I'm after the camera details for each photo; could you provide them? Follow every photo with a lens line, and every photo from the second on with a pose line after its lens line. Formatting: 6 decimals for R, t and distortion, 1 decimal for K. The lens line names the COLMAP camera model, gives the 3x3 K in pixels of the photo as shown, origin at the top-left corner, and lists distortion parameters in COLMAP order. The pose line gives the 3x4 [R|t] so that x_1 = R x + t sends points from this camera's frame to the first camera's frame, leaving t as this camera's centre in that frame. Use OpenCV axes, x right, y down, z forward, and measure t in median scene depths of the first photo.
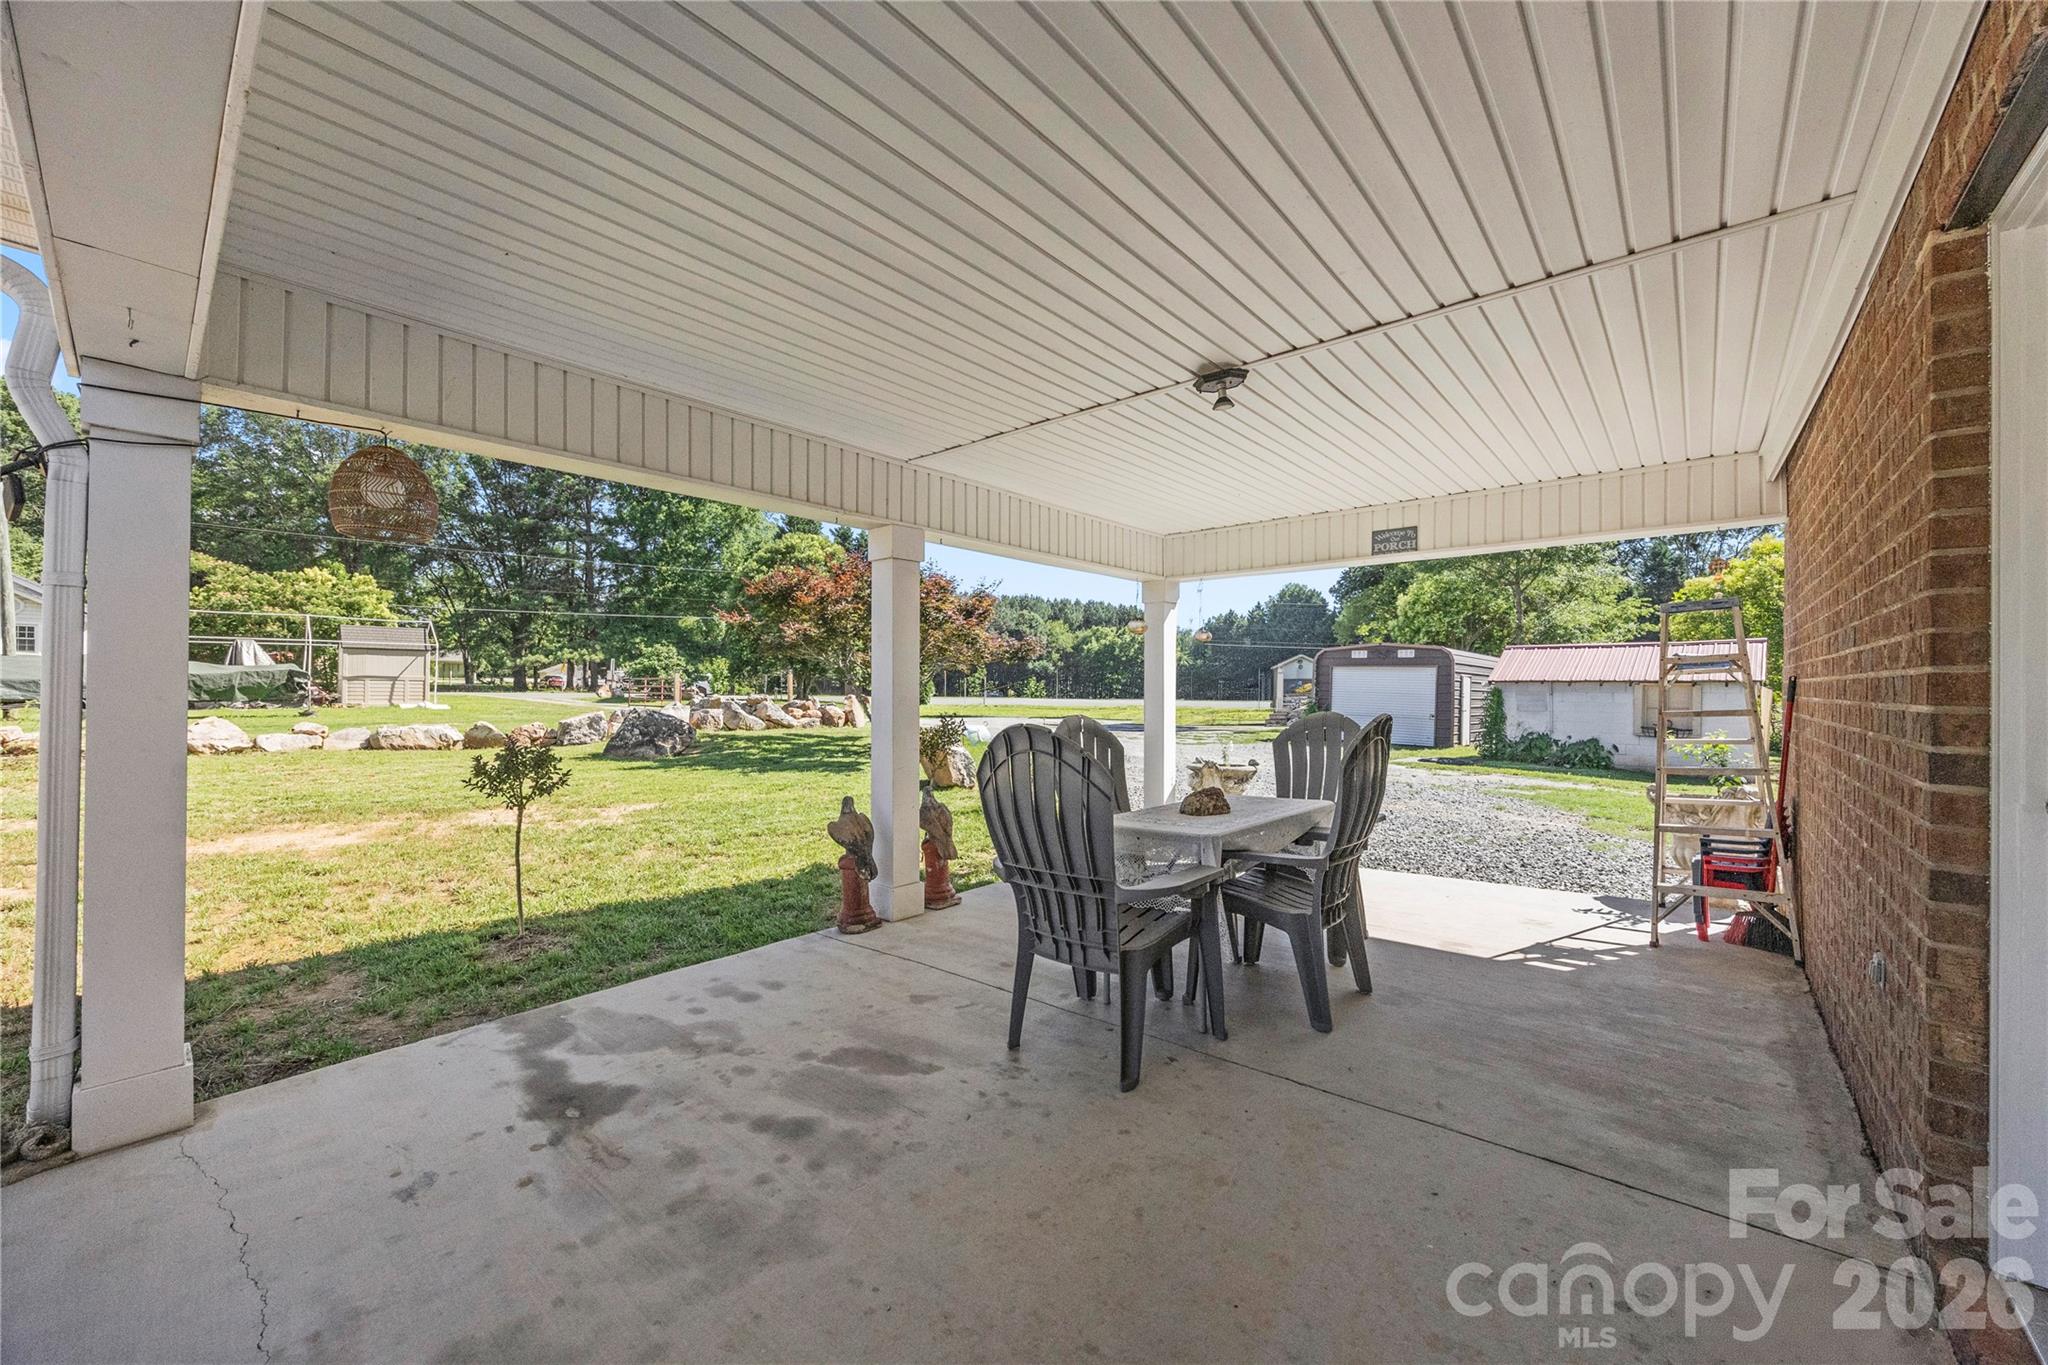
lens RADIAL K [[787.3, 0, 1031.6], [0, 787.3, 685.3], [0, 0, 1]] dist [-0.001597, 0.000104]
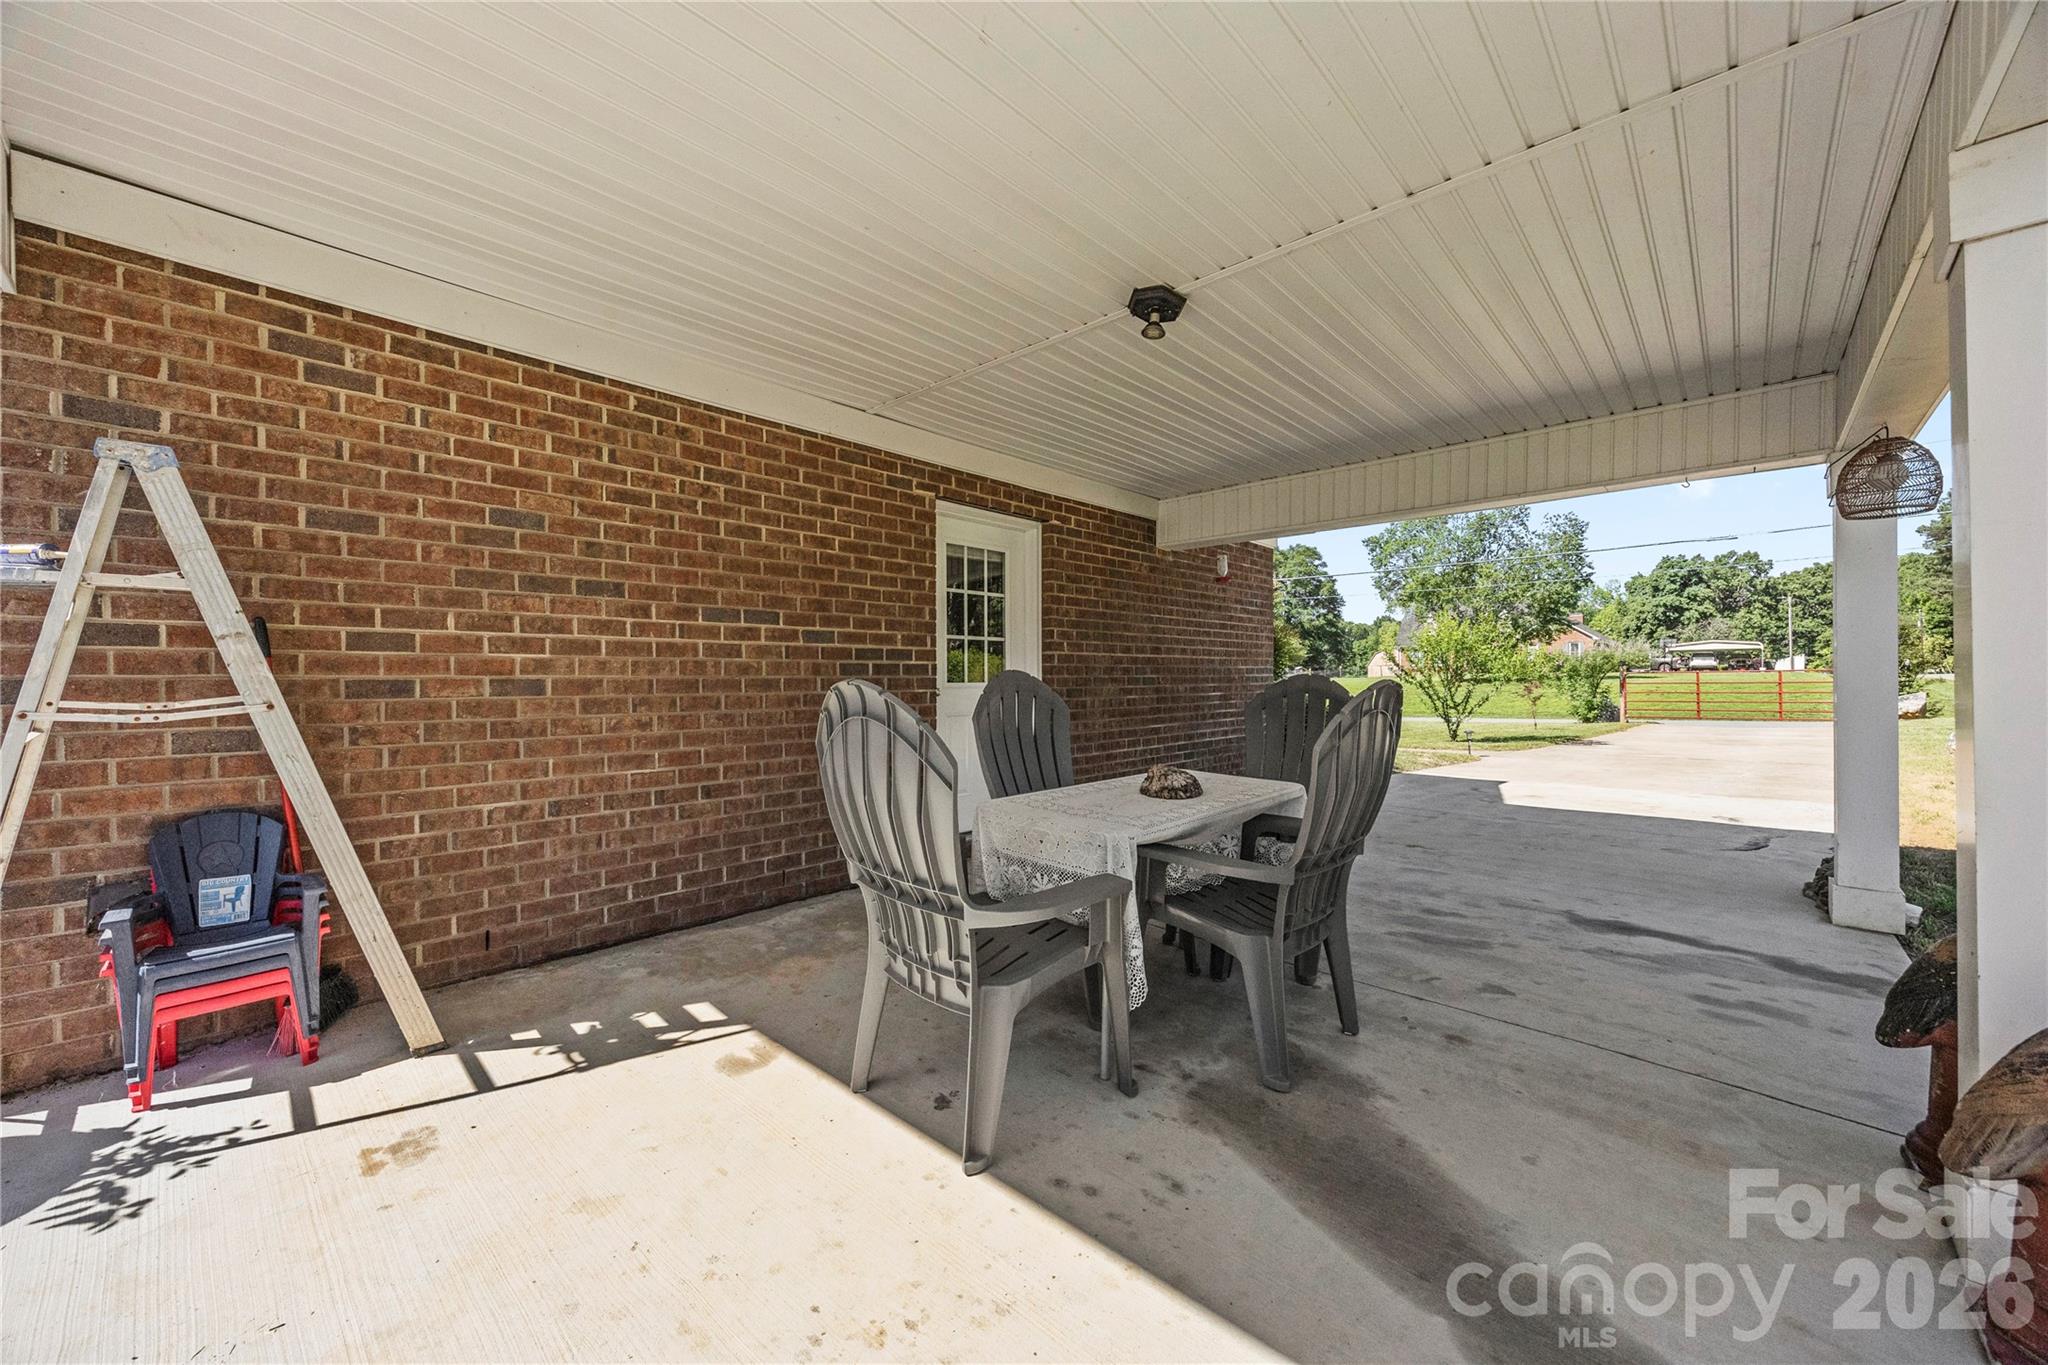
lens RADIAL K [[787.3, 0, 1031.6], [0, 787.3, 685.3], [0, 0, 1]] dist [-0.001597, 0.000104]
pose [[-0.999405, 0.004946, 0.034123, 0.347557], [0.005108, 0.999976, 0.004680, 0.047071], [-0.034099, 0.004851, -0.999407, 1.889583]]
